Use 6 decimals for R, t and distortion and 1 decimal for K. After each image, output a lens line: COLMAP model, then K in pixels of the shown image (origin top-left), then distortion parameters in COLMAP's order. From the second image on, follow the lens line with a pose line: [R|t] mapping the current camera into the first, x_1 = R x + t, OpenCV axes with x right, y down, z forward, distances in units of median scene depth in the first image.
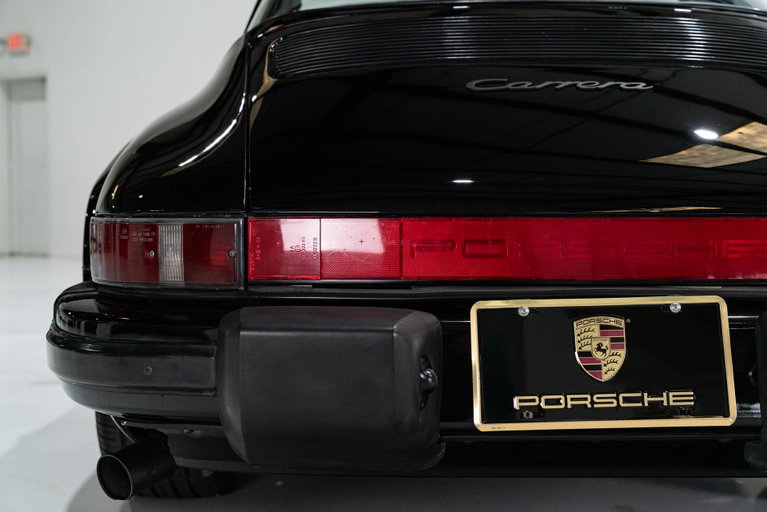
lens RADIAL K [[1122.0, 0, 376.7], [0, 1122.0, 260.0], [0, 0, 1]] dist [-0.015665, 0.000000]
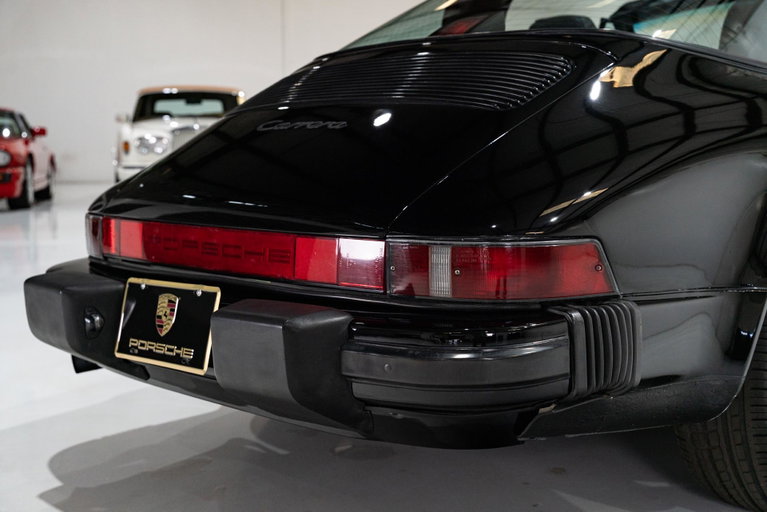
lens RADIAL K [[1070.0, 0, 383.9], [0, 1070.0, 253.8], [0, 0, 1]] dist [0.049728, 0.000000]
pose [[0.709352, 0.068261, -0.701541, 1.445767], [-0.021622, 0.996938, 0.075141, -0.122783], [0.704522, -0.038133, 0.708657, 0.164479]]
